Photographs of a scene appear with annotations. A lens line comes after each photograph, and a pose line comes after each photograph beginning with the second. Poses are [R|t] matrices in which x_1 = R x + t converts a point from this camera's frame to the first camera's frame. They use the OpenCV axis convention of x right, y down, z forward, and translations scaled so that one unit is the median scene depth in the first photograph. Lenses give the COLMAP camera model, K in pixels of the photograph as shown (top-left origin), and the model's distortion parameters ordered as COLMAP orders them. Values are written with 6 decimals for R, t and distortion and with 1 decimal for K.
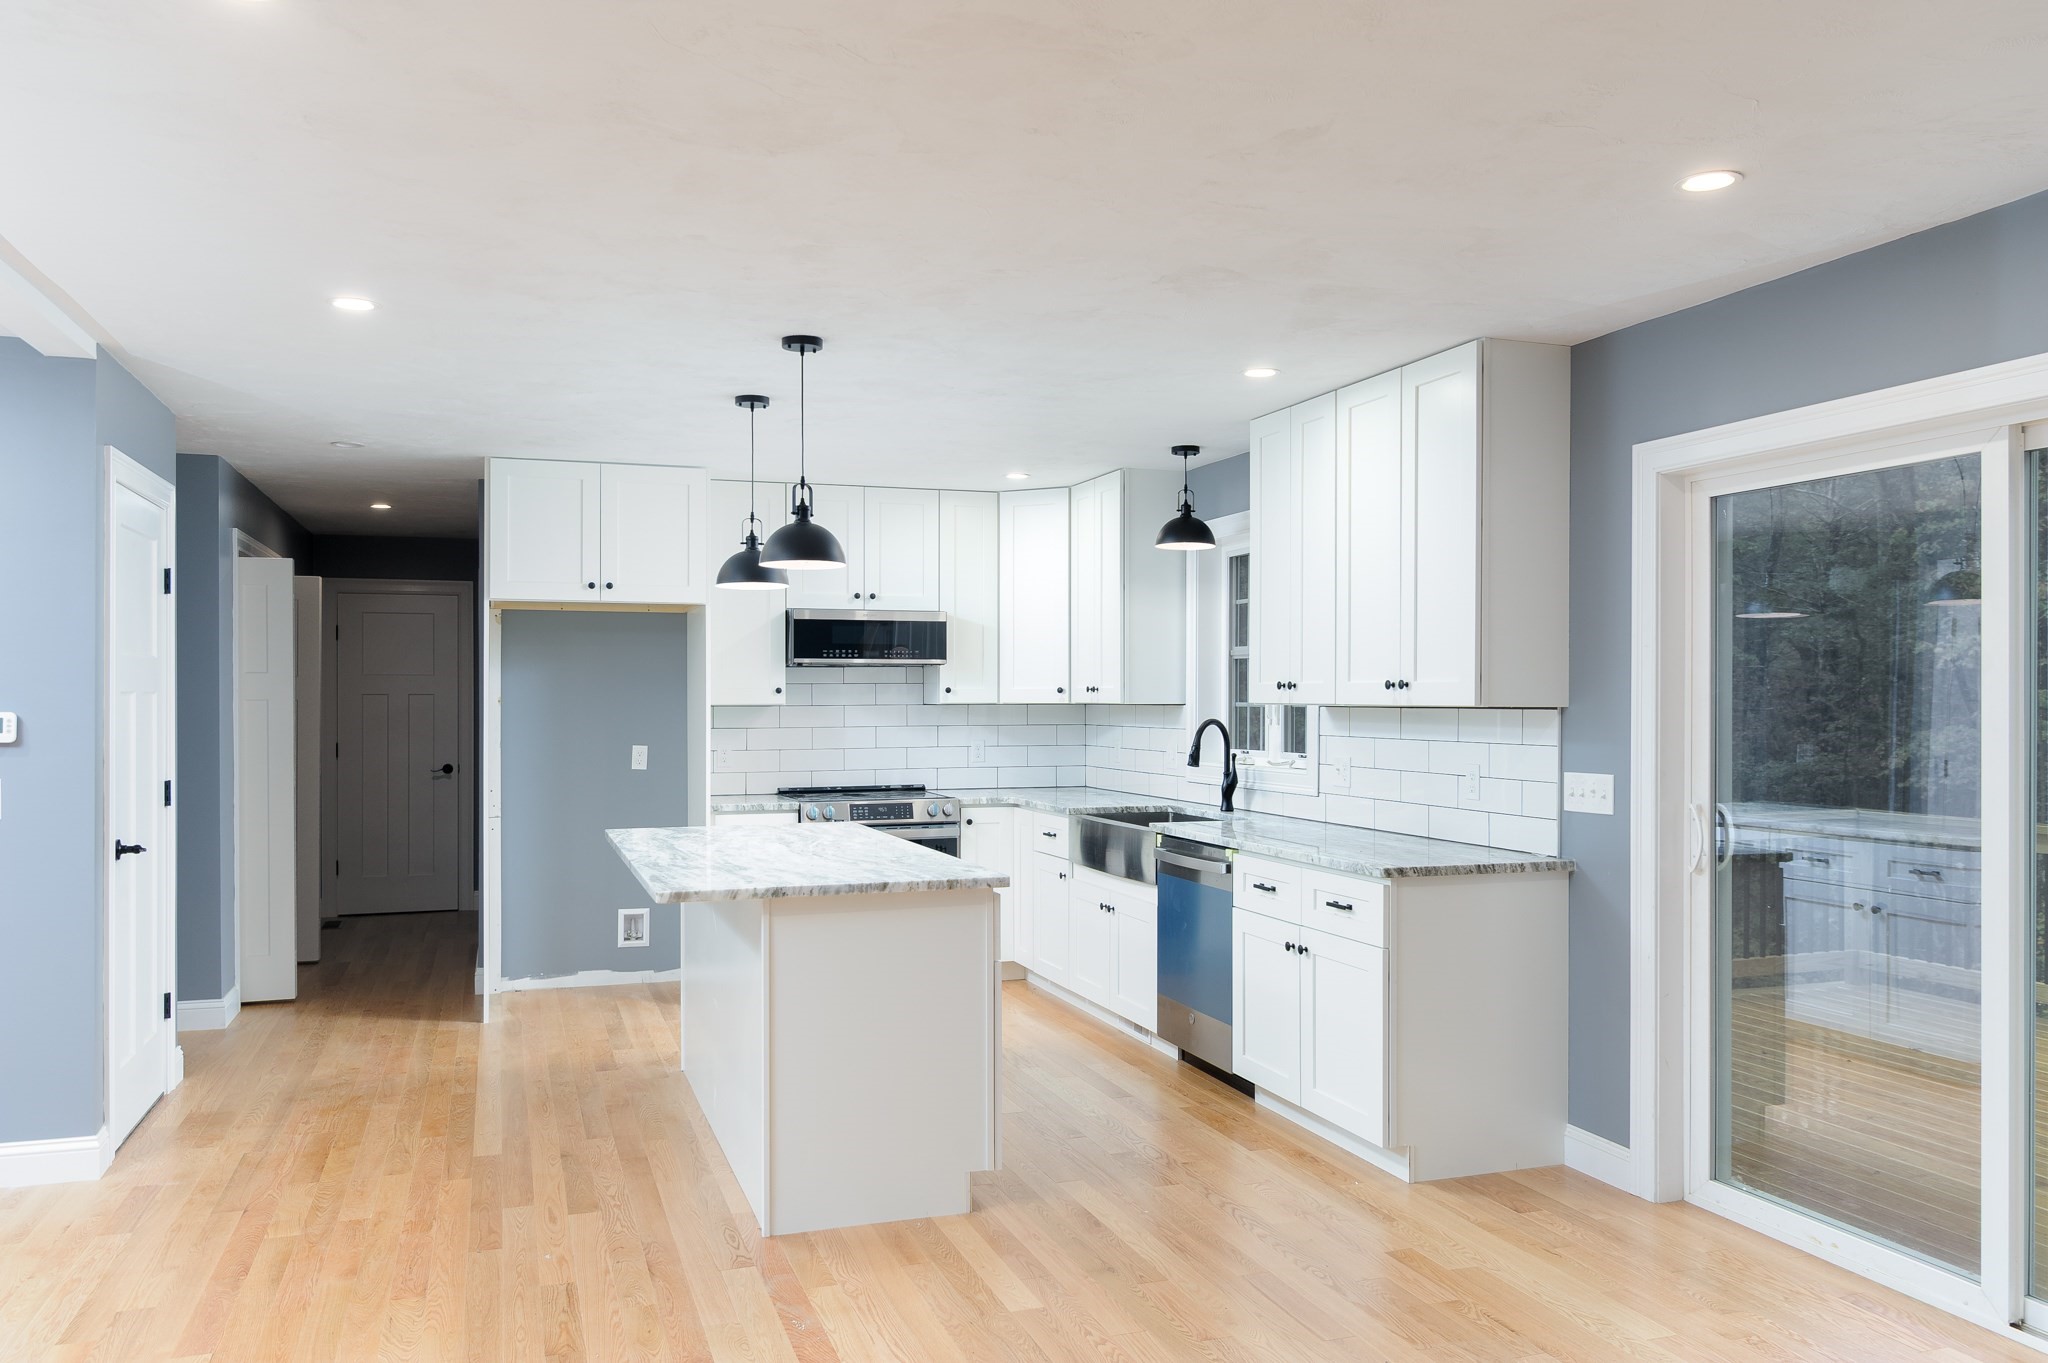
lens RADIAL K [[1495.0, 0, 1024.0], [0, 1495.0, 681.5], [0, 0, 1]] dist [0.002625, 0.000763]
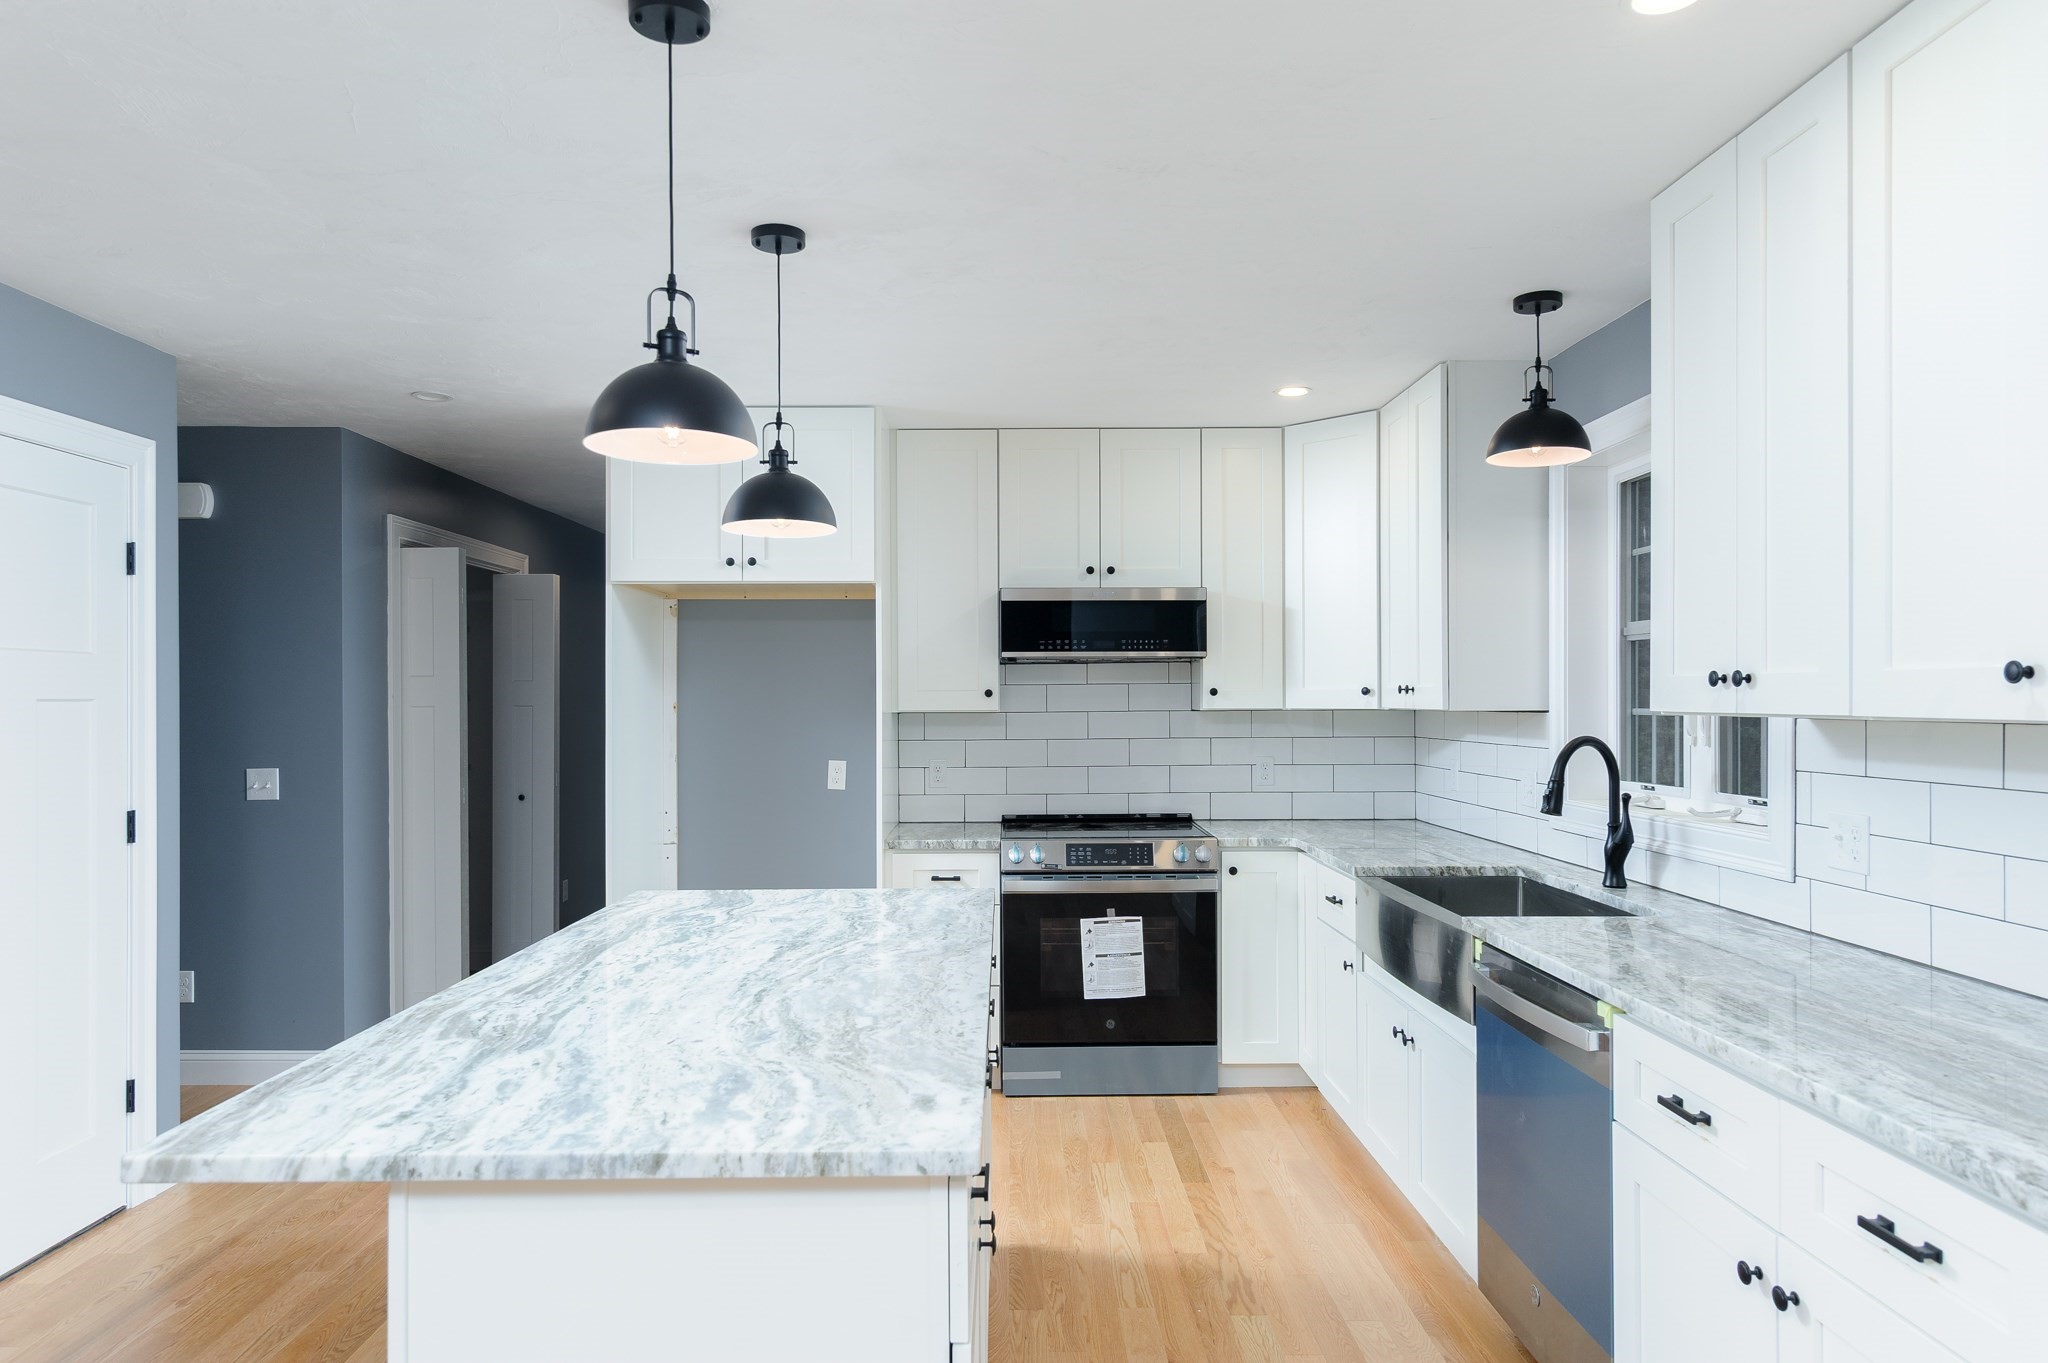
lens RADIAL K [[1251.1, 0, 1015.1], [0, 1251.1, 687.0], [0, 0, 1]] dist [0.002843, -0.001889]
pose [[0.946020, -0.006069, -0.324052, 0.068279], [0.006324, 0.999980, -0.000268, 0.003363], [0.324047, -0.001795, 0.946039, 0.423433]]
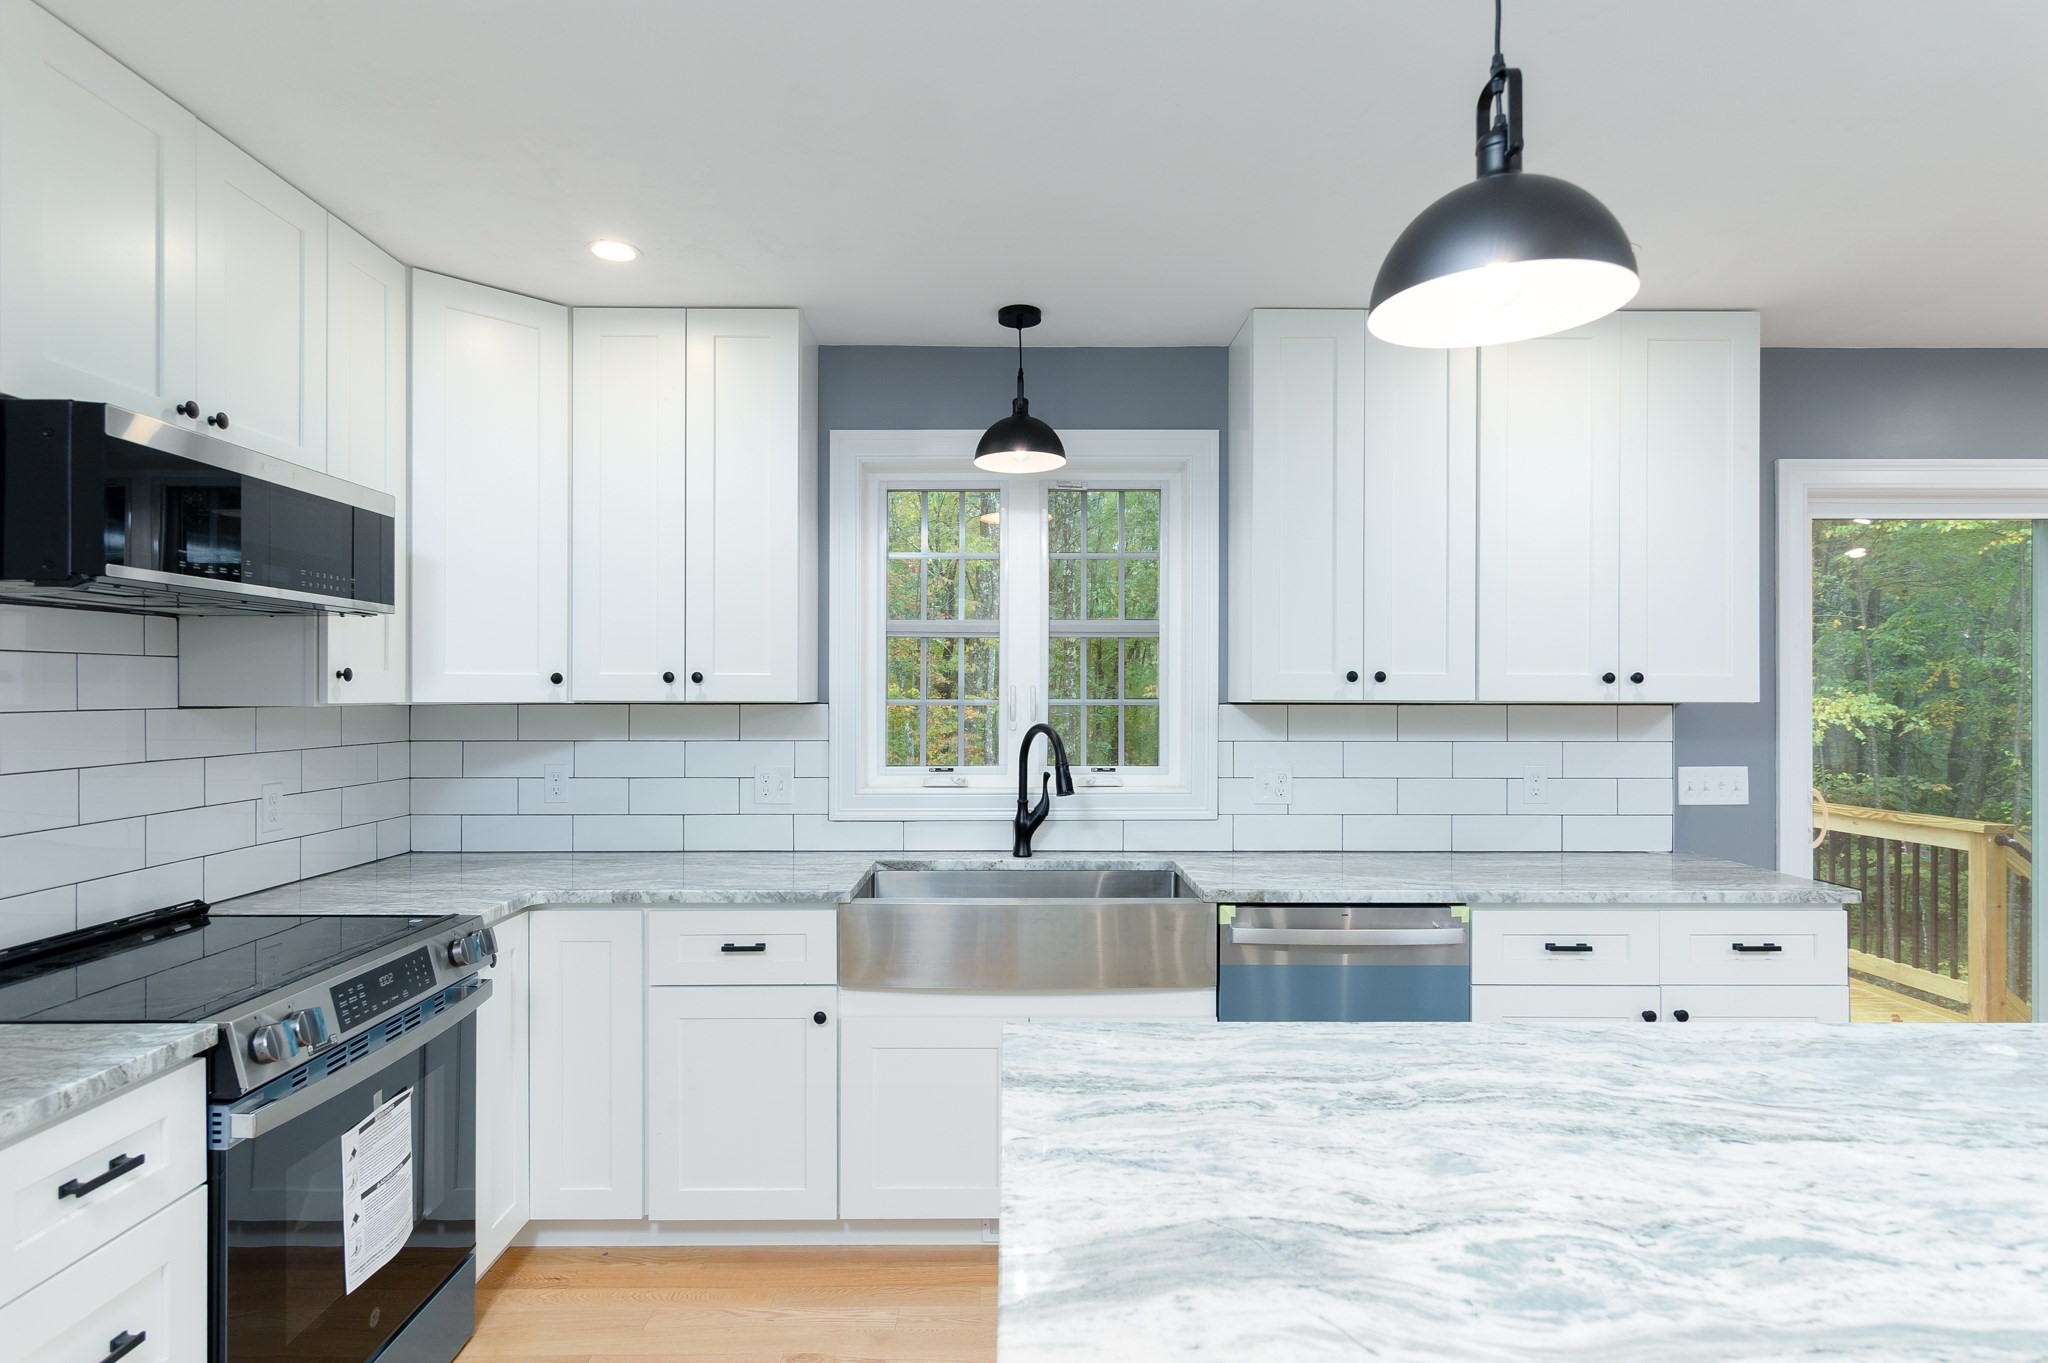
lens RADIAL K [[1113.9, 0, 1024.0], [0, 1113.9, 681.5], [0, 0, 1]] dist [0.012142, -0.000474]
pose [[0.324153, 0.010064, 0.945951, -0.341572], [-0.011091, 0.999915, -0.006838, 0.008973], [-0.945940, -0.008275, 0.324238, 0.809999]]
